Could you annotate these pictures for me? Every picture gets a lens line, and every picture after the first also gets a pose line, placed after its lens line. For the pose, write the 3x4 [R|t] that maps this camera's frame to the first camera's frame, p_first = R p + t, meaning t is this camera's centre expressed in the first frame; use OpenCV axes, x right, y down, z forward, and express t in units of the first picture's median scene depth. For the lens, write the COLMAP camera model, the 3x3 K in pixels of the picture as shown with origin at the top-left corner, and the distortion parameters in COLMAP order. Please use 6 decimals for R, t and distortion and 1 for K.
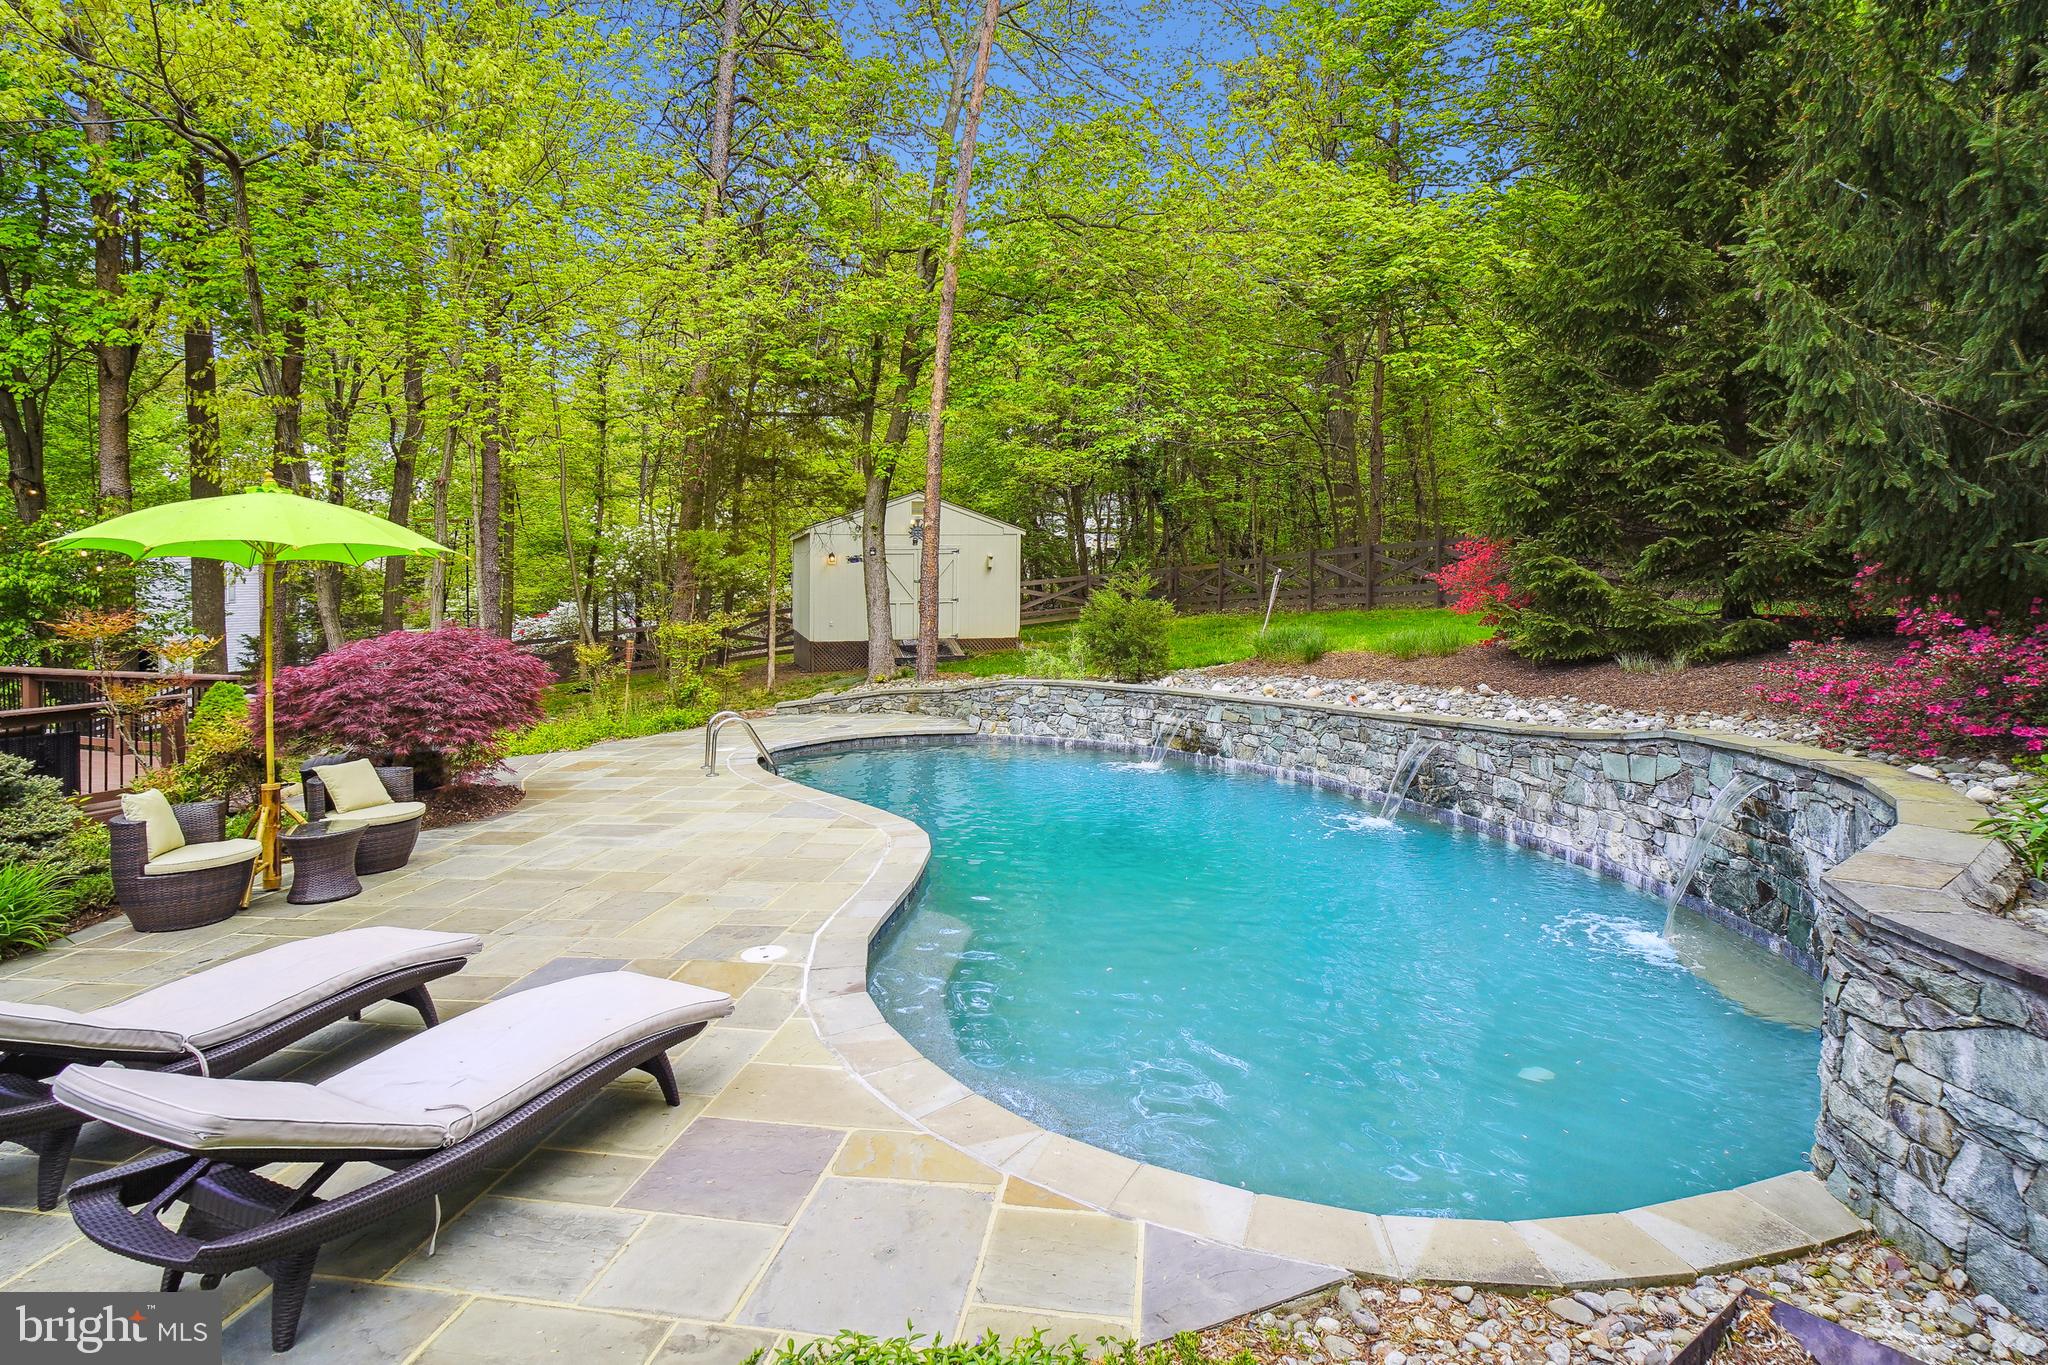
lens RADIAL K [[1096.1, 0, 1050.9], [0, 1096.1, 557.7], [0, 0, 1]] dist [-0.003820, 0.000323]
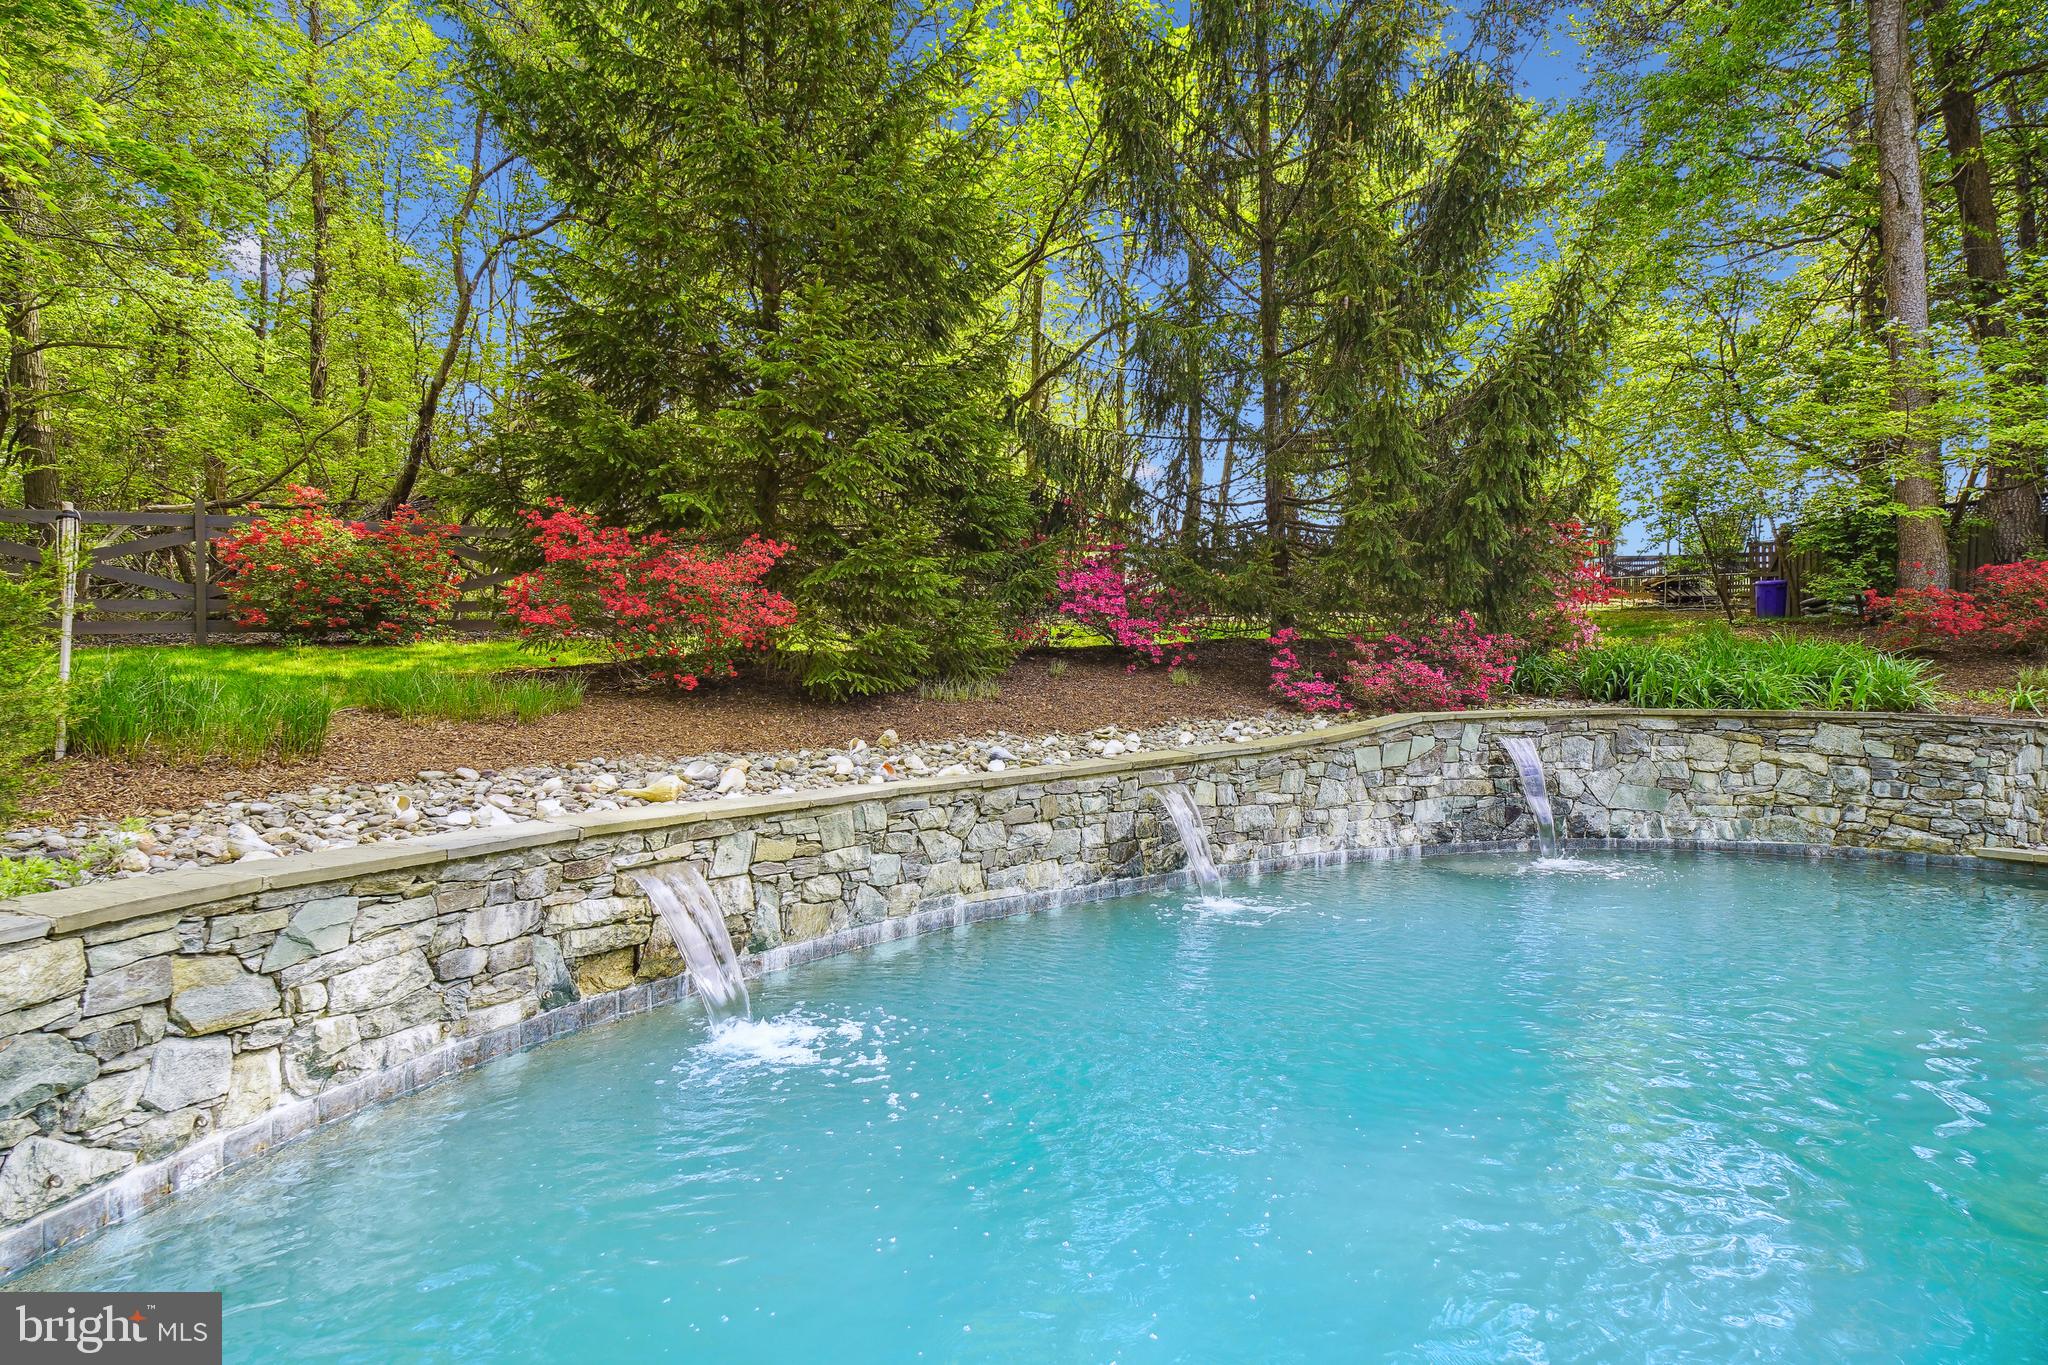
lens RADIAL K [[1079.9, 0, 1024.0], [0, 1079.9, 682.5], [0, 0, 1]] dist [-0.003136, -0.000316]
pose [[-0.282281, -0.010497, 0.959274, -0.314312], [-0.028489, 0.999591, 0.002555, 0.091886], [-0.958909, -0.026608, -0.282464, 1.233304]]
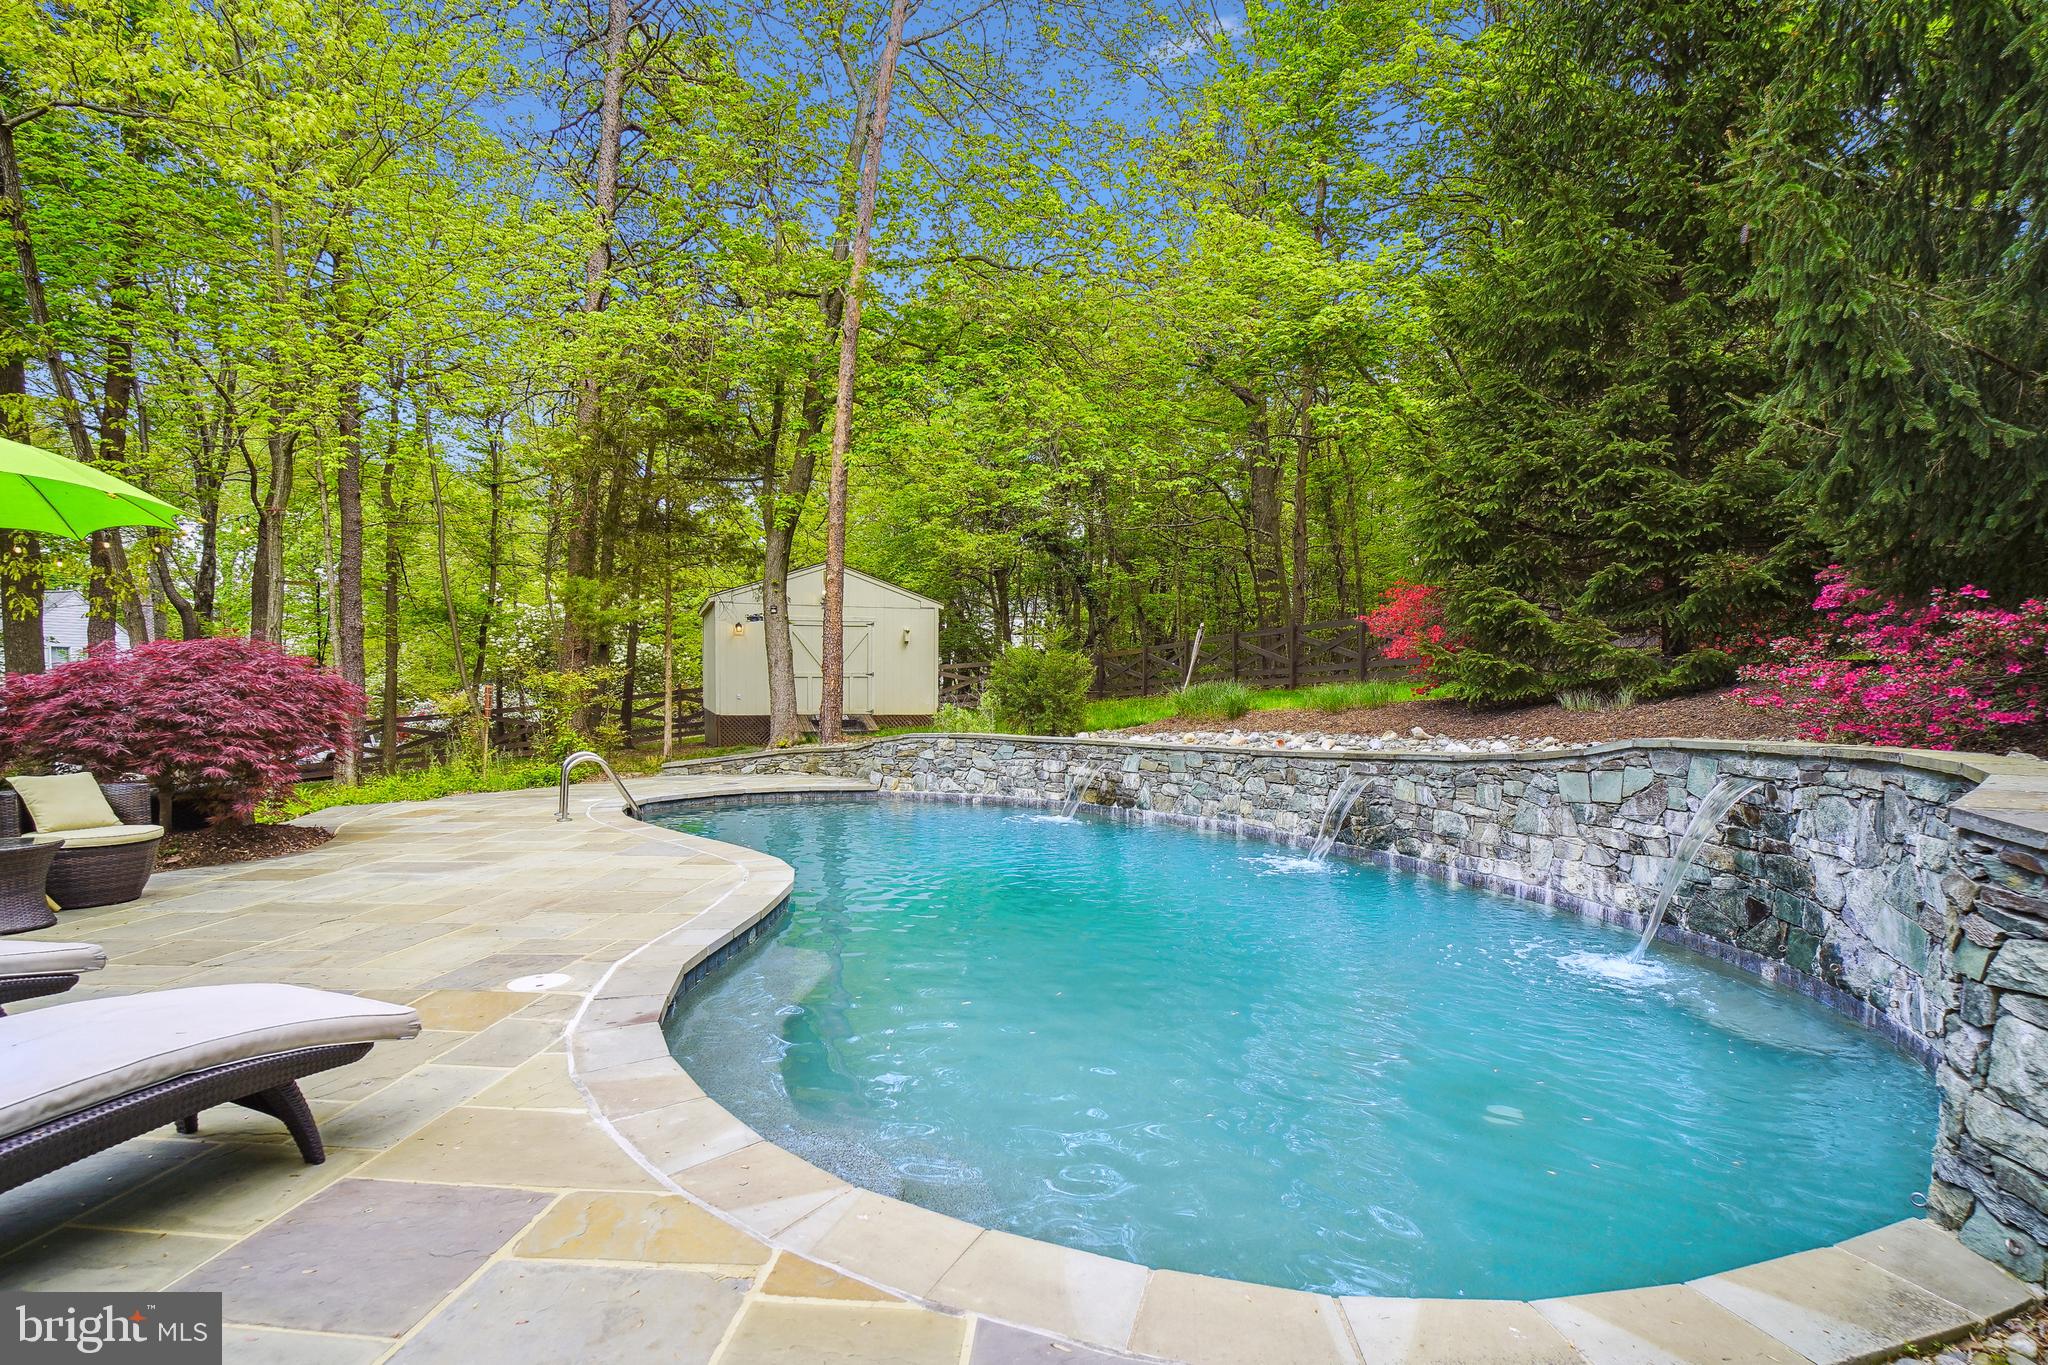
lens RADIAL K [[1079.9, 0, 1024.0], [0, 1079.9, 682.5], [0, 0, 1]] dist [-0.003136, -0.000316]
pose [[0.999176, -0.003112, 0.040478, 0.025854], [0.002193, 0.999739, 0.022733, 0.064344], [-0.040538, -0.022625, 0.998922, 0.109433]]
